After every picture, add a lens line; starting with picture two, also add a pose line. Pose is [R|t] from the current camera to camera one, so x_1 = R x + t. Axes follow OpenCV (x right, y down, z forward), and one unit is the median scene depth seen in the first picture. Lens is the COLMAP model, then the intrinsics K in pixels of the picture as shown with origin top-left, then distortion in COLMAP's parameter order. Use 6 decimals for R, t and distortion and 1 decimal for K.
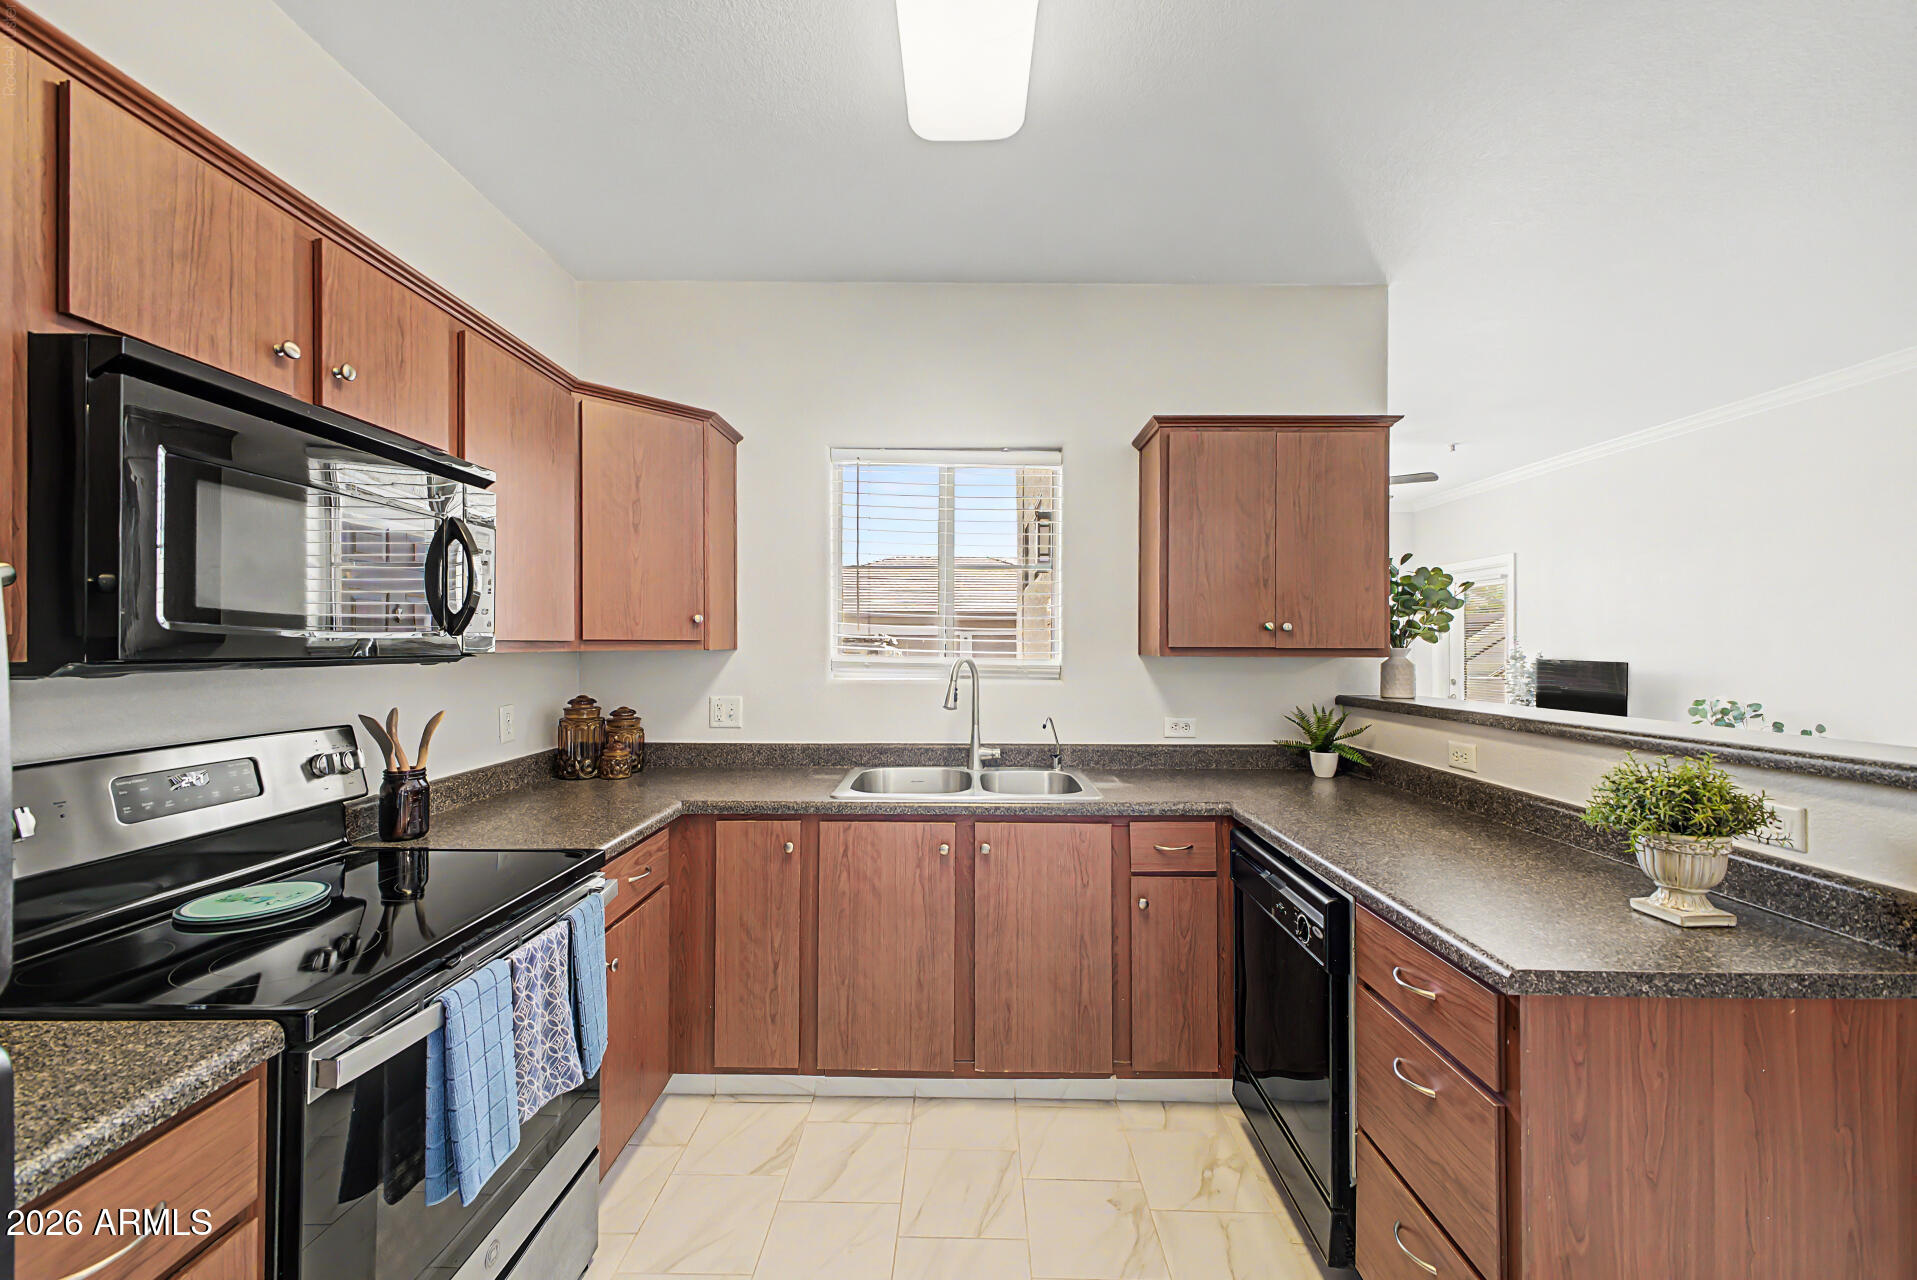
lens RADIAL K [[754.8, 0, 958.5], [0, 754.8, 640.0], [0, 0, 1]] dist [0.028993, -0.006229]
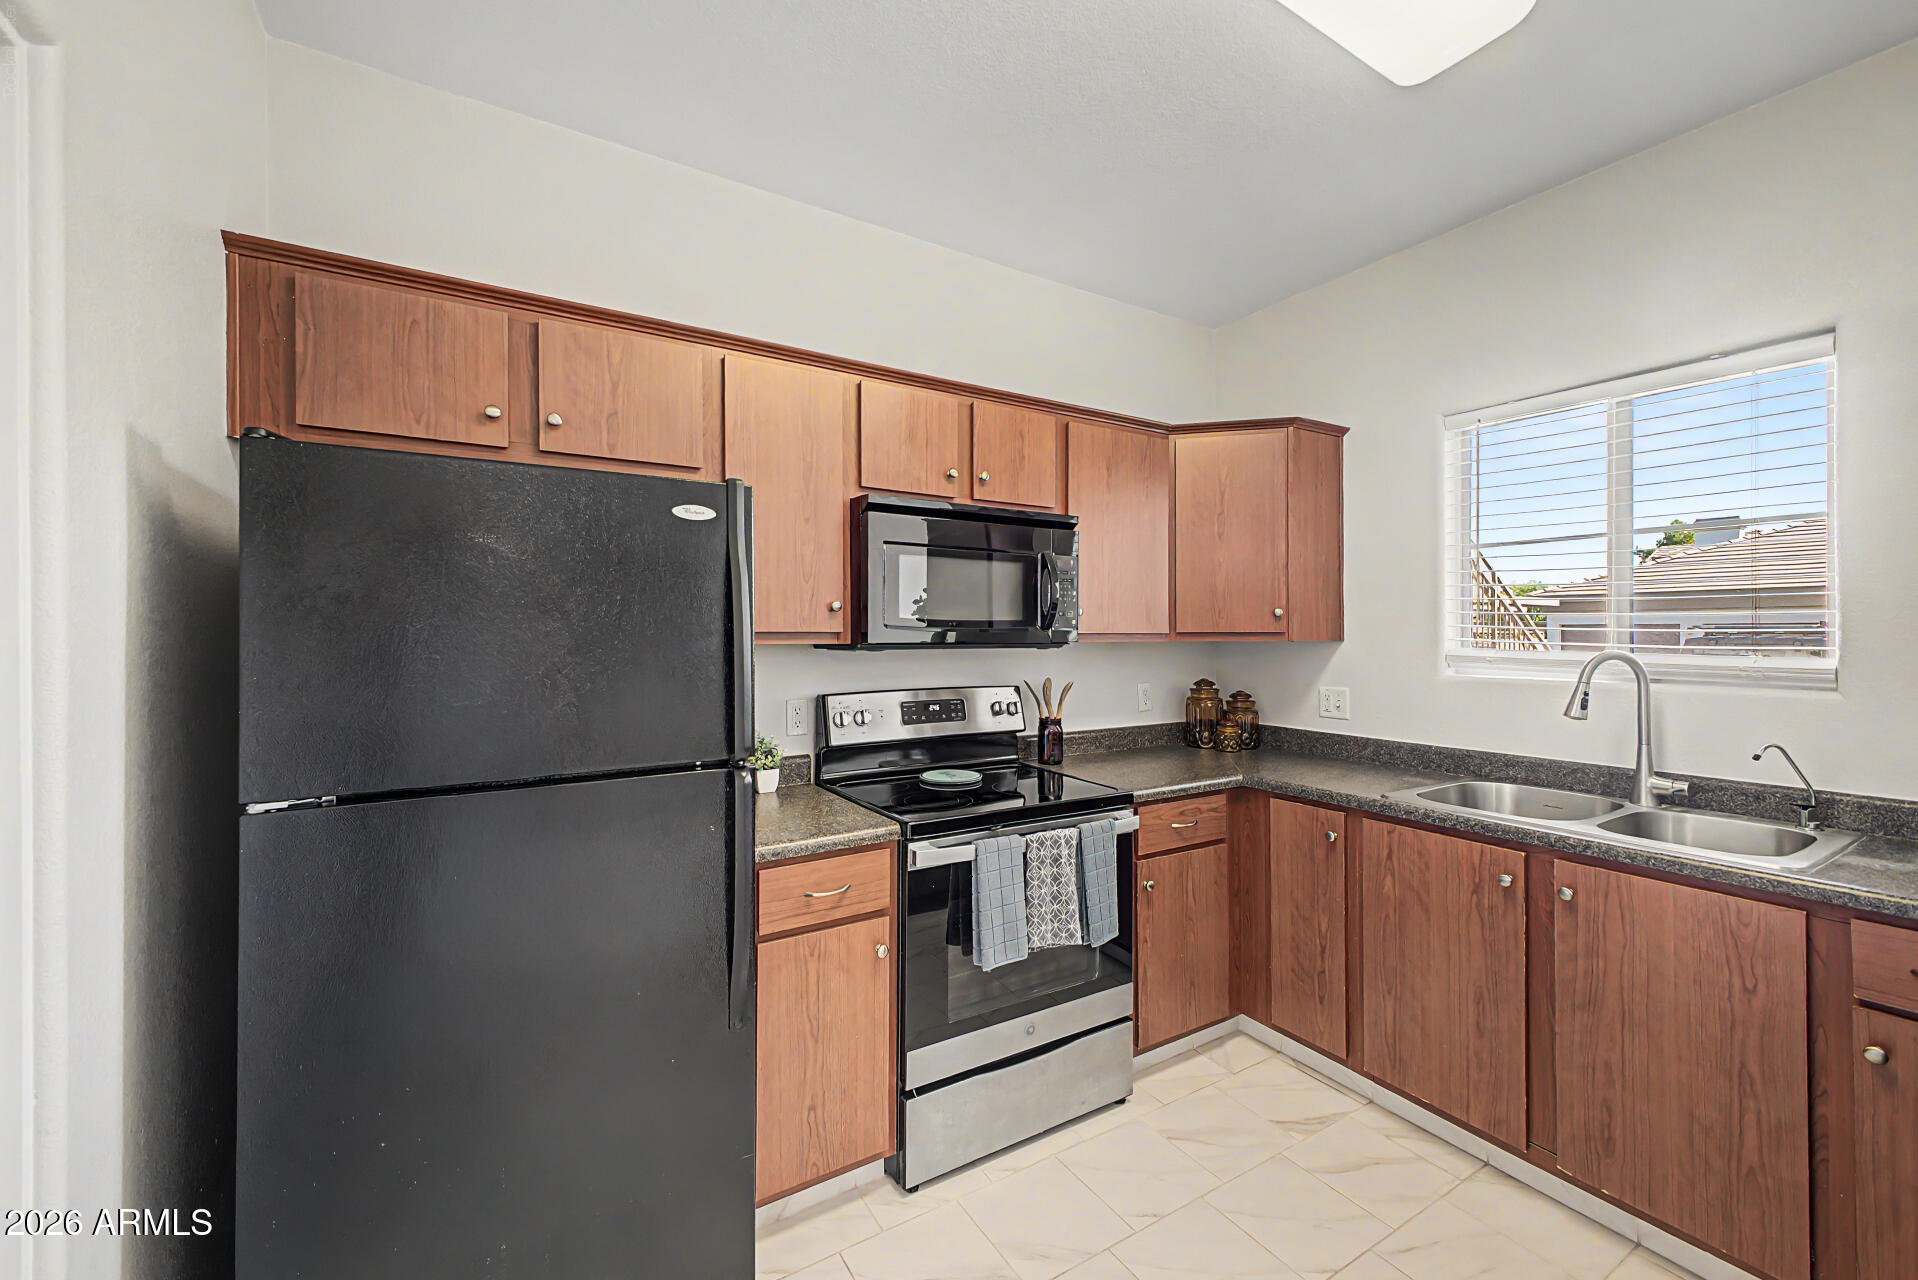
lens RADIAL K [[760.1, 0, 960.0], [0, 760.1, 631.6], [0, 0, 1]] dist [0.029460, -0.006431]
pose [[0.536944, -0.007358, -0.843586, 0.374871], [0.005046, 0.999972, -0.005509, 0.003487], [0.843603, -0.001299, 0.536966, 0.032502]]
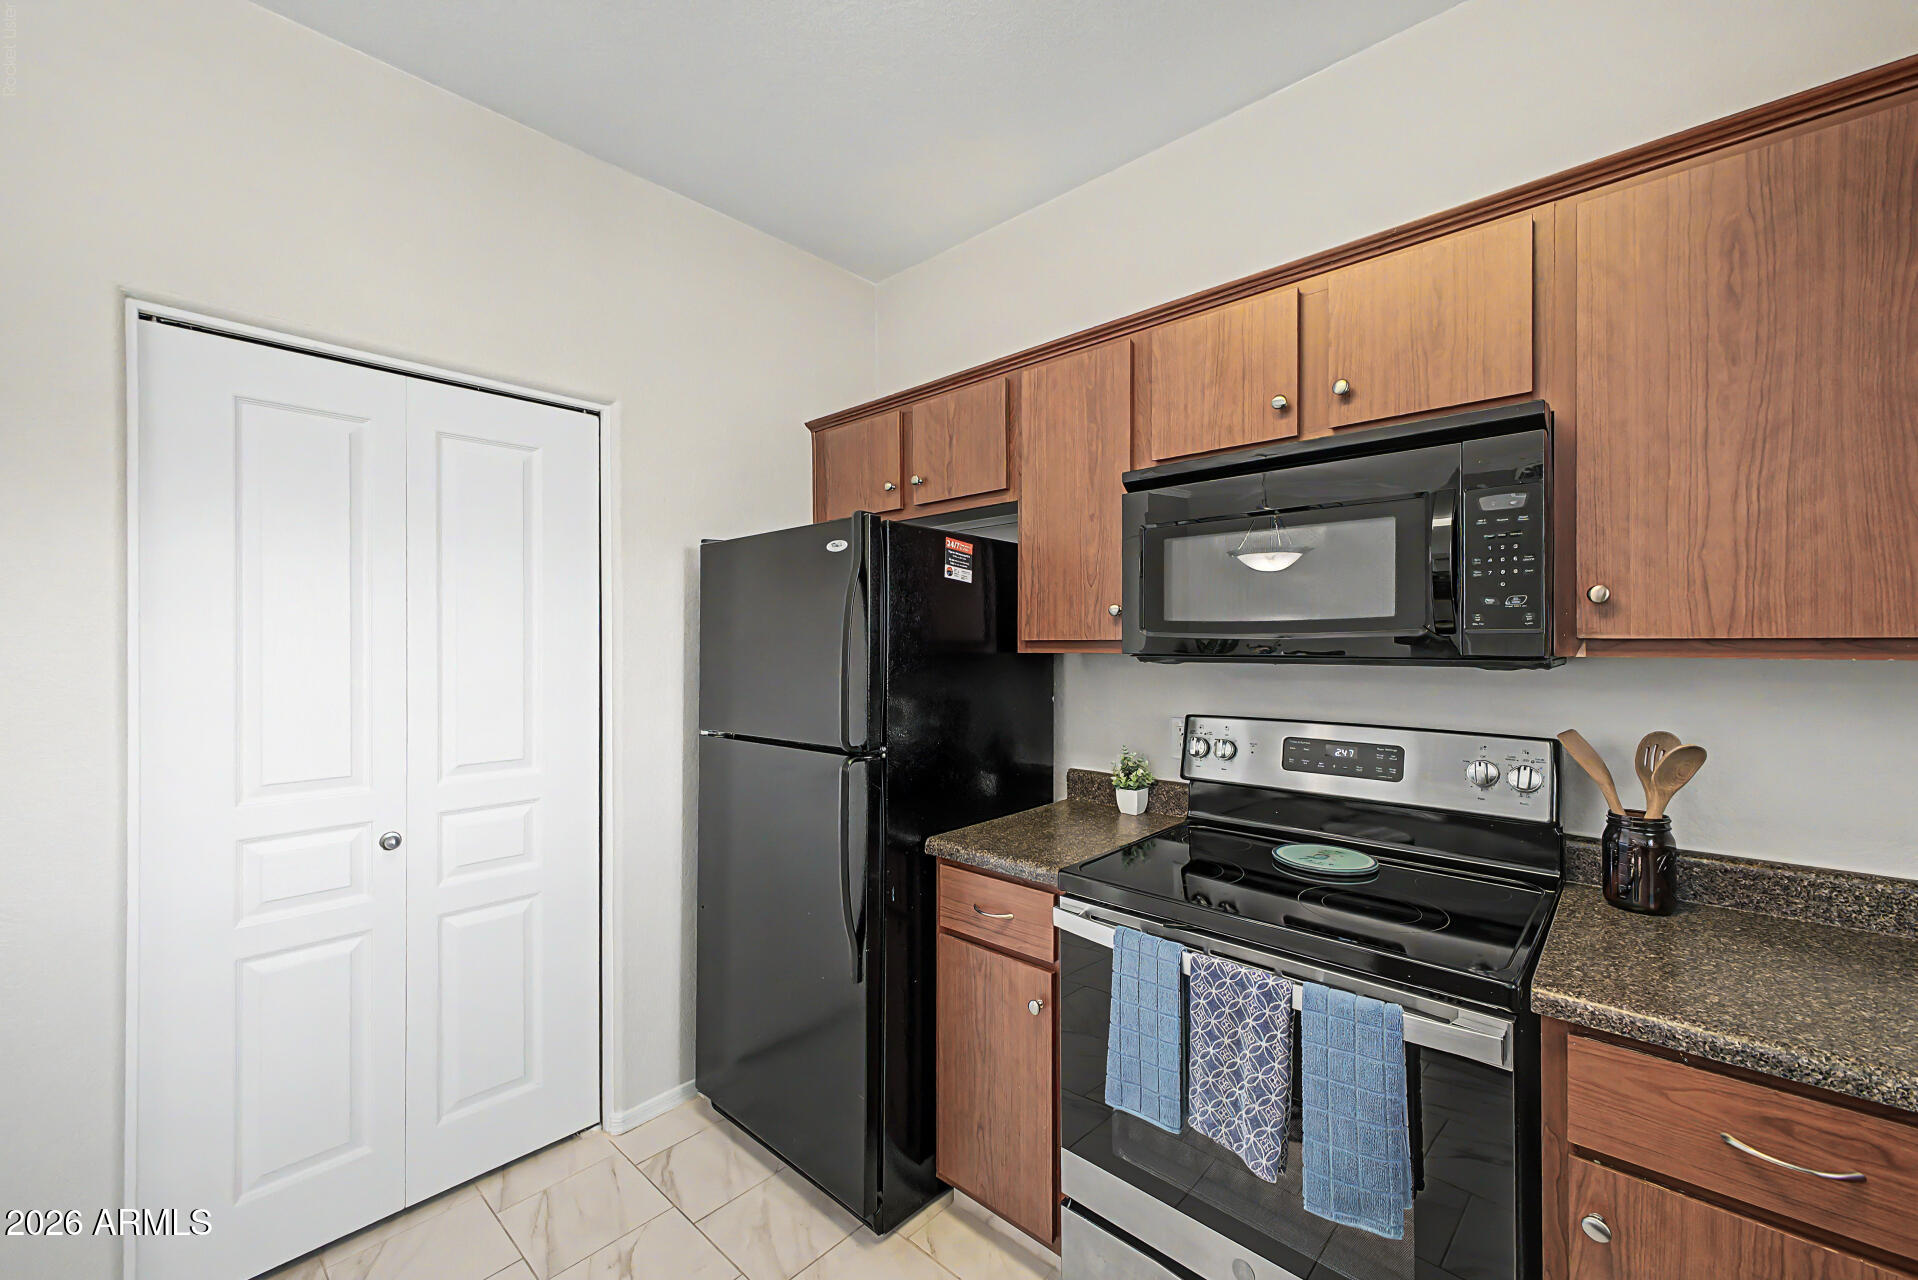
lens RADIAL K [[773.6, 0, 959.0], [0, 773.6, 640.0], [0, 0, 1]] dist [0.018941, -0.006514]
pose [[-0.667739, -0.004202, -0.744384, 0.223250], [0.003369, 0.999957, -0.008667, 0.004559], [0.744388, -0.008295, -0.667696, 0.840702]]
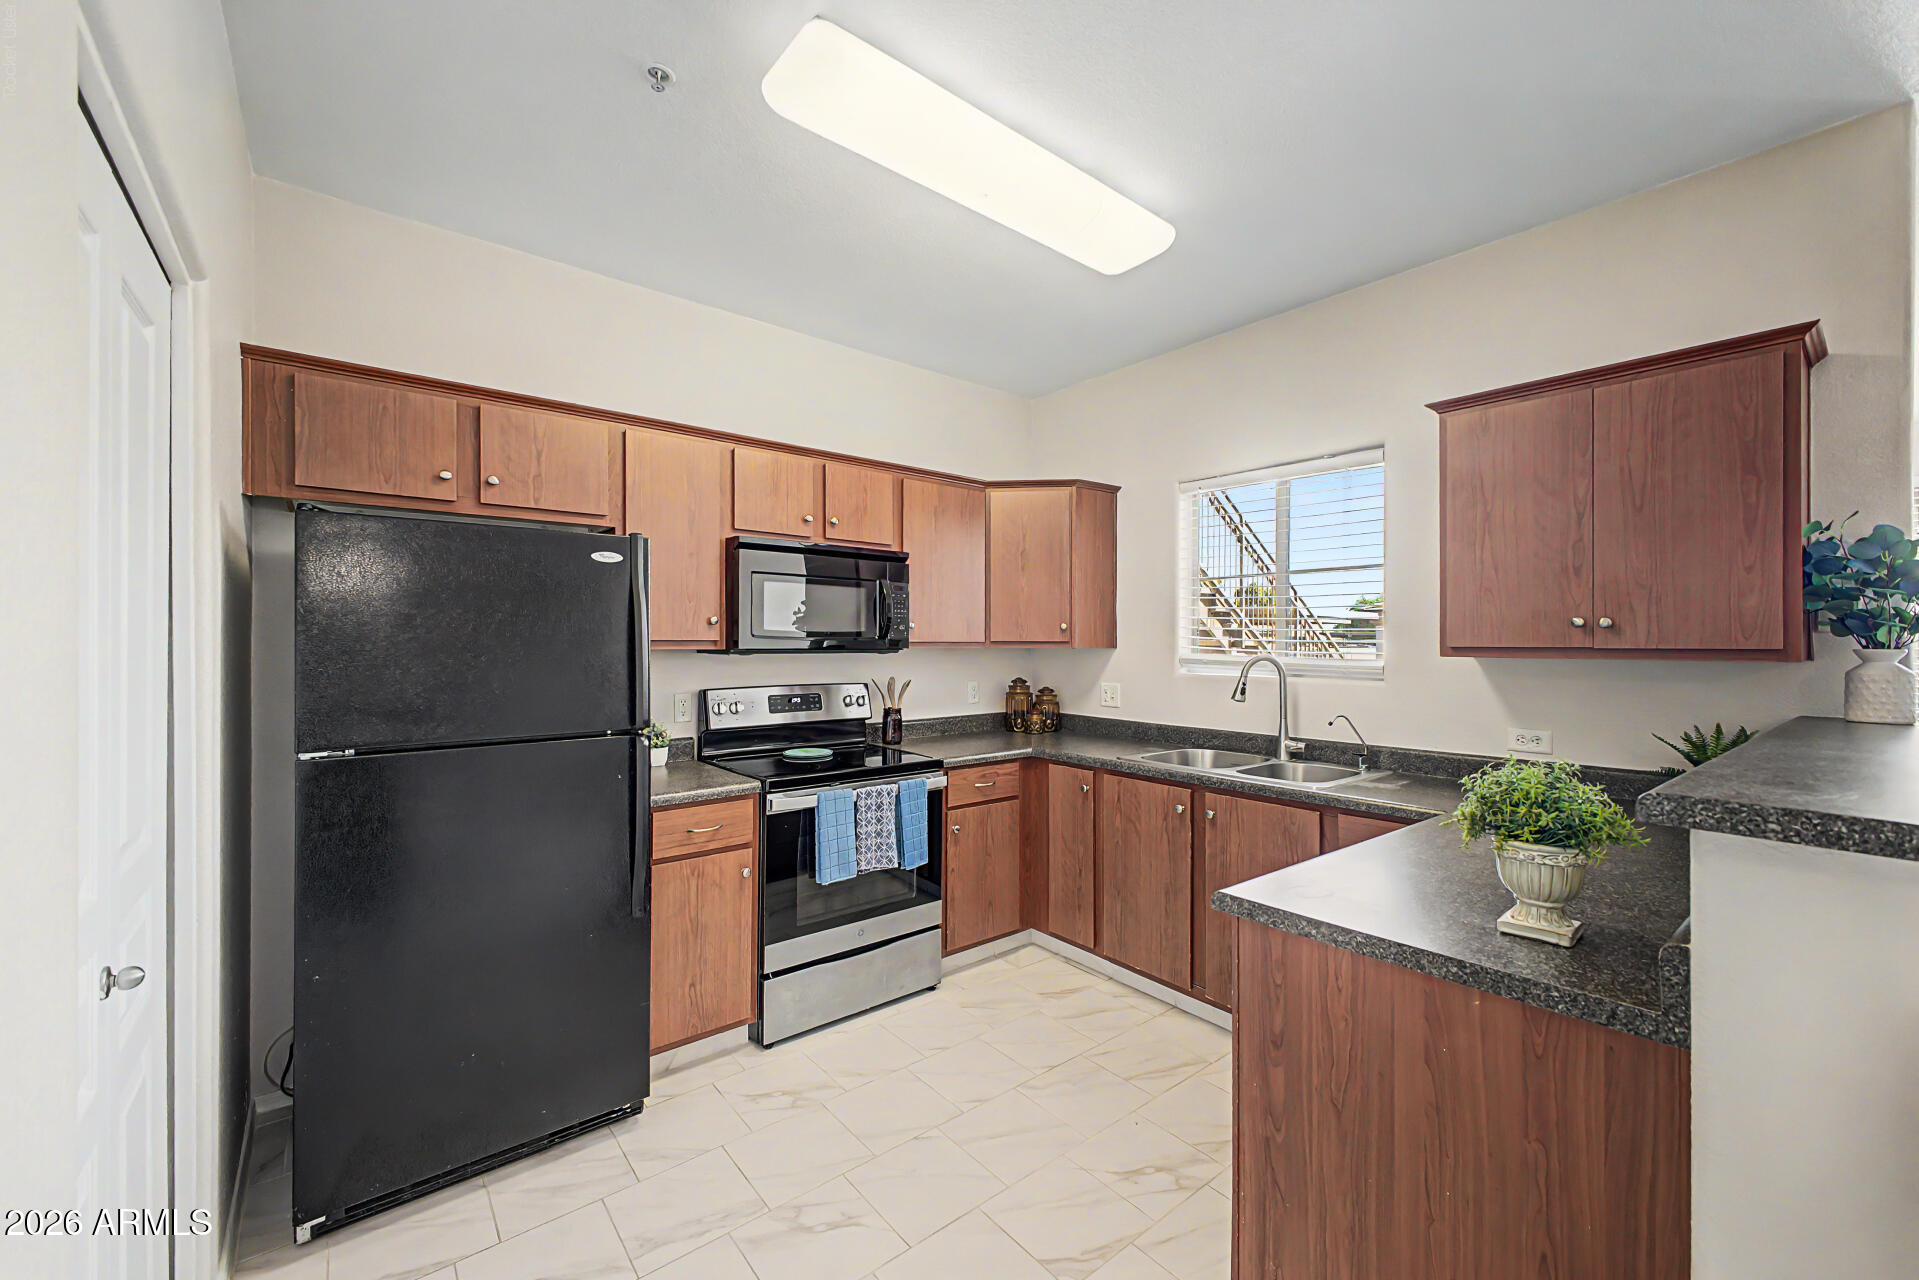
lens RADIAL K [[755.6, 0, 959.5], [0, 755.6, 640.0], [0, 0, 1]] dist [0.028993, -0.006229]
pose [[0.644084, -0.004954, -0.764938, 0.696615], [0.002247, 0.999987, -0.004584, 0.004533], [0.764951, 0.001233, 0.644087, -0.079261]]
